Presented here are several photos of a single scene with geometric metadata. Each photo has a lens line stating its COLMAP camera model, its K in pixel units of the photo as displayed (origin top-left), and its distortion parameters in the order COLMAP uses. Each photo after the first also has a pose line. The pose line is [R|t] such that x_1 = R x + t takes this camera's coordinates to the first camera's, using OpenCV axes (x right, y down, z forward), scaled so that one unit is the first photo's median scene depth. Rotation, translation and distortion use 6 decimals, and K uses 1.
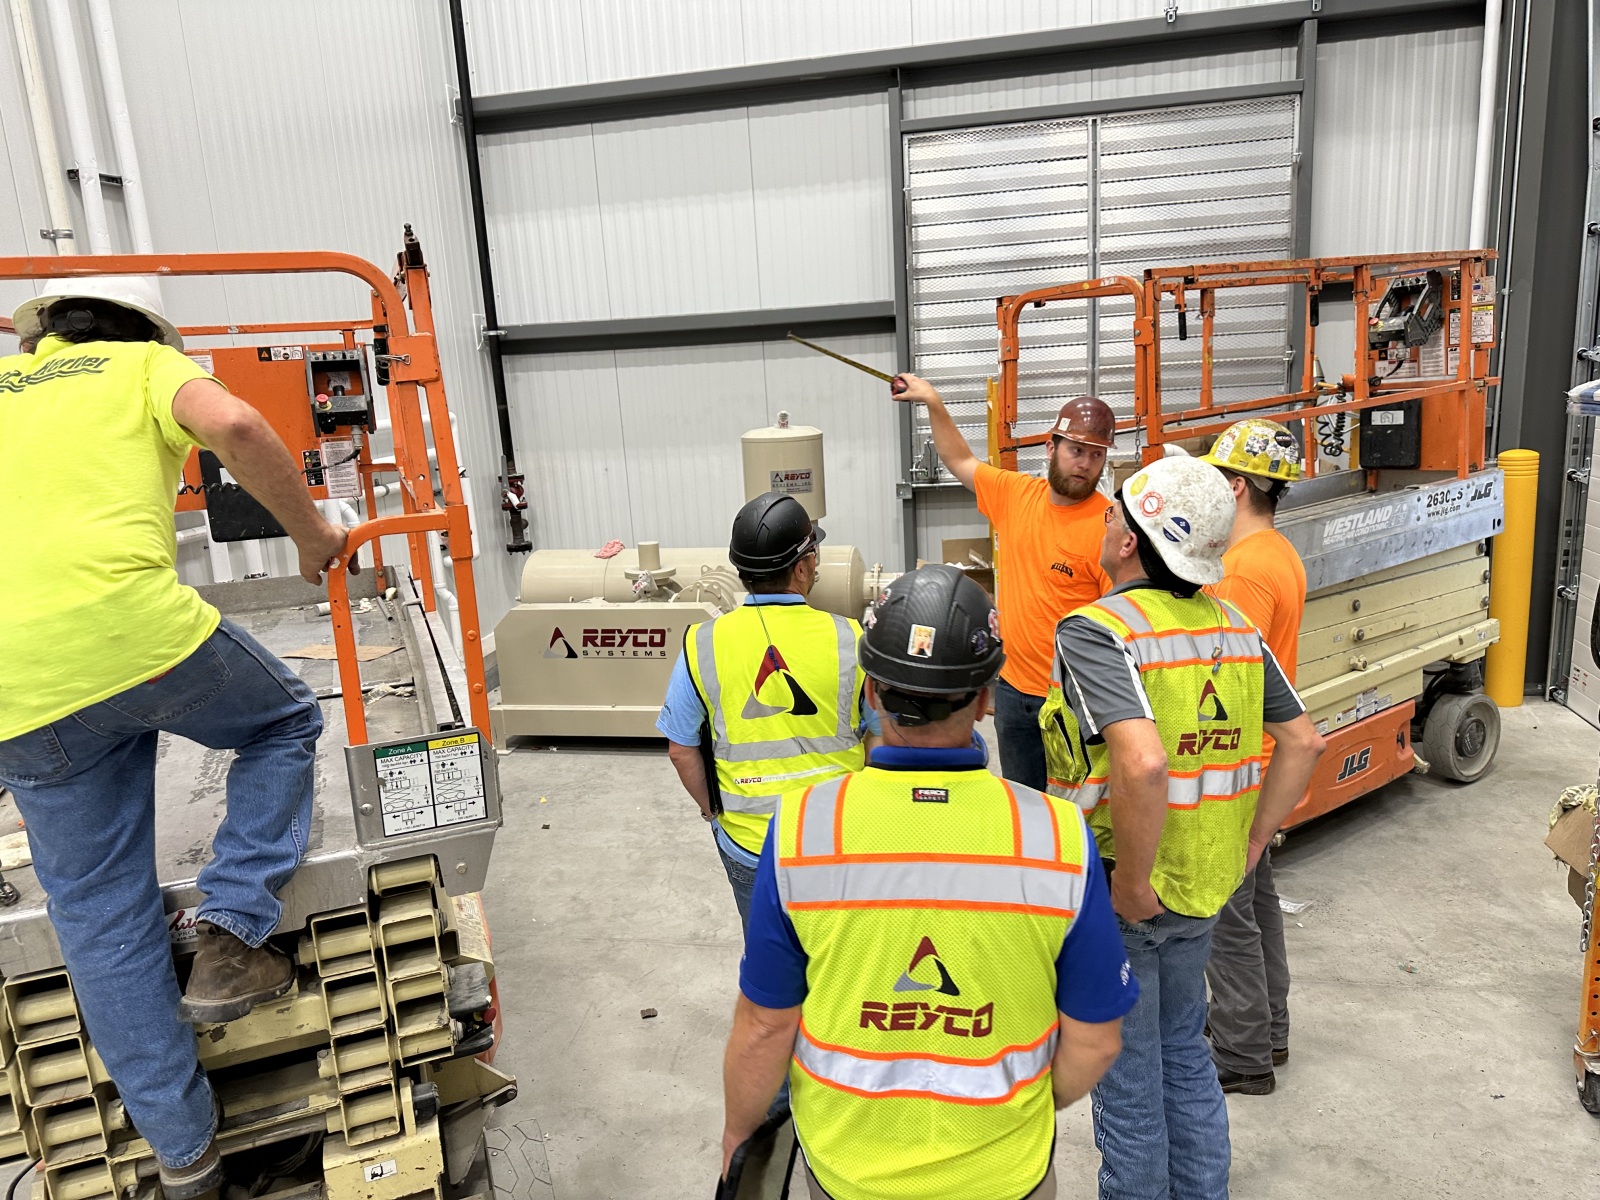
lens RADIAL K [[1189.1, 0, 795.6], [0, 1189.1, 617.3], [0, 0, 1]] dist [0.139269, -0.248282]
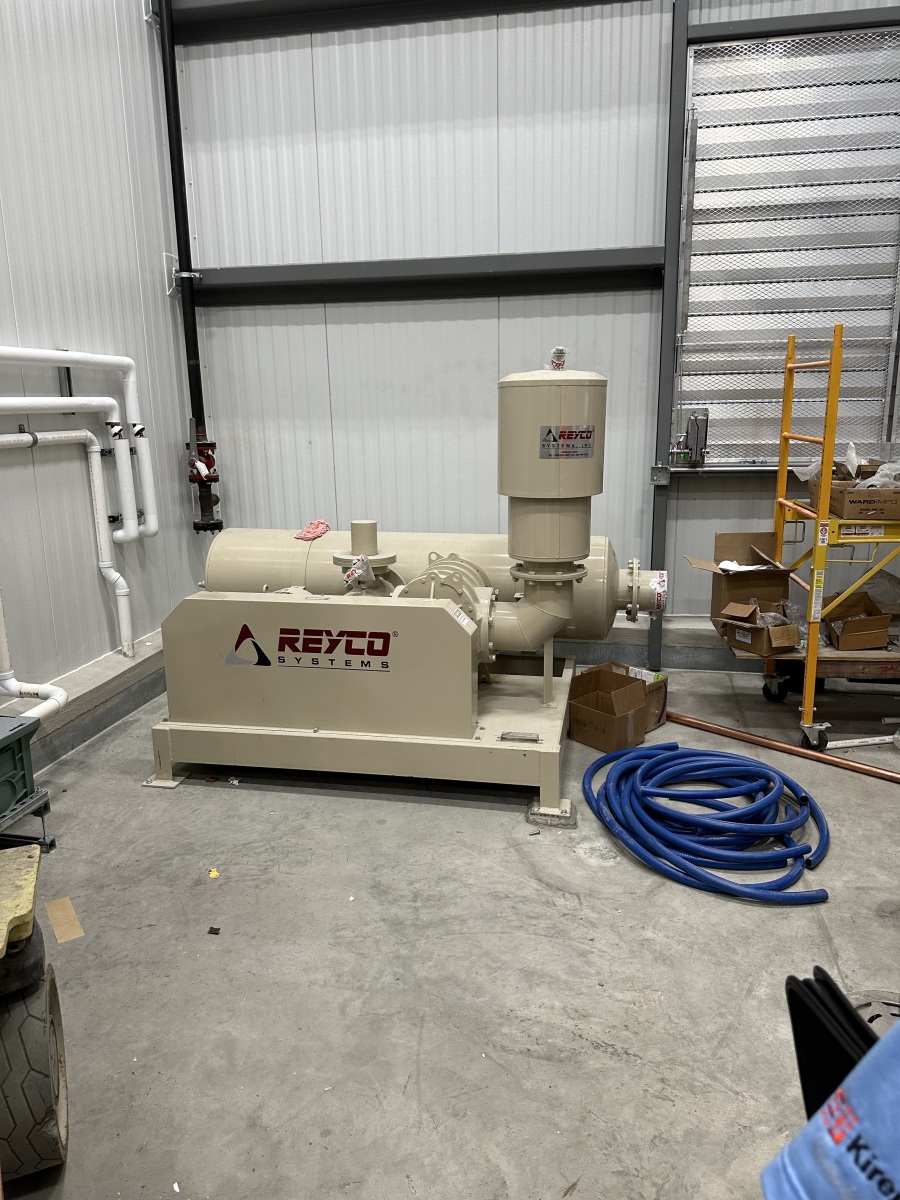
lens RADIAL K [[891.8, 0, 450.0], [0, 891.8, 600.0], [0, 0, 1]] dist [0.139269, -0.248282]
pose [[0.999069, 0.037945, 0.020511, -0.073996], [-0.037805, 0.999259, -0.007189, -0.007092], [-0.020769, 0.006407, 0.999764, 0.385727]]
